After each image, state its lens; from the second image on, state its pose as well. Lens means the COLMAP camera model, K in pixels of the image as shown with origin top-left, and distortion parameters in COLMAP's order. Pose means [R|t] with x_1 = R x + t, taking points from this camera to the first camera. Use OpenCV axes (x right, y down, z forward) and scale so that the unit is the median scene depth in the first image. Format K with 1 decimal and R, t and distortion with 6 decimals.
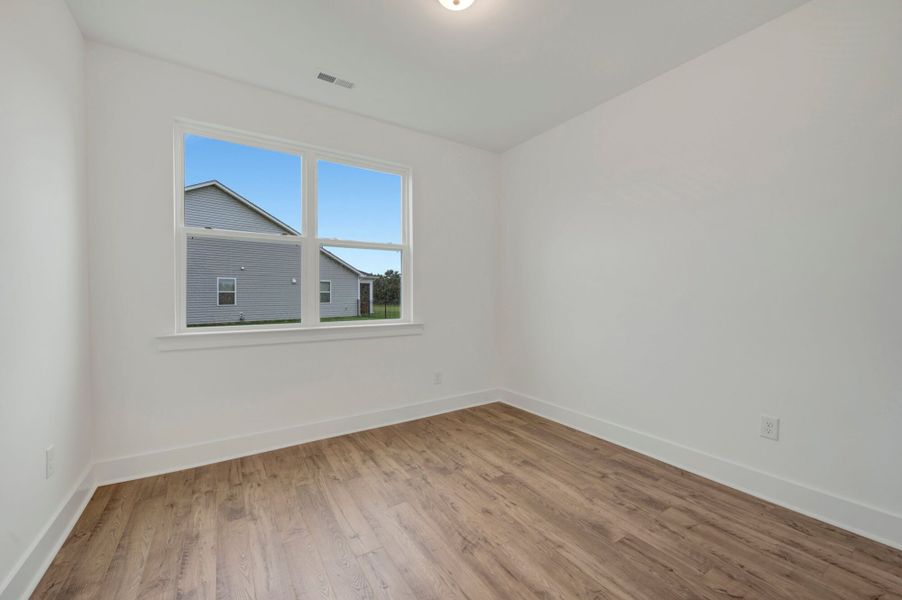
lens RADIAL K [[357.3, 0, 453.3], [0, 357.3, 298.9], [0, 0, 1]] dist [0.000056, -0.000266]
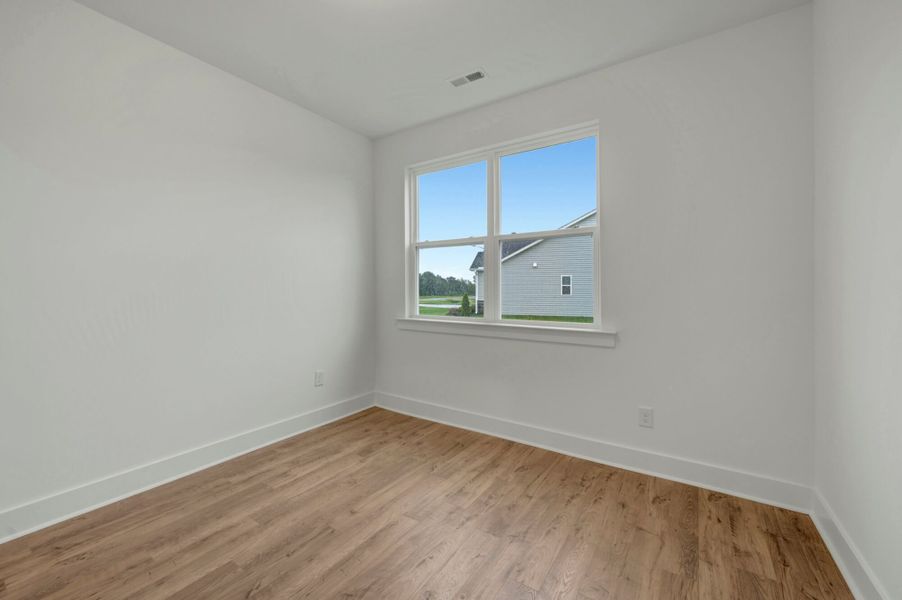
lens RADIAL K [[357.3, 0, 455.5], [0, 357.3, 291.7], [0, 0, 1]] dist [0.000056, -0.000266]
pose [[0.406145, 0.009590, -0.913758, 0.557153], [-0.012475, 0.999910, 0.004949, -0.017622], [0.913724, 0.009389, 0.406228, 0.542715]]
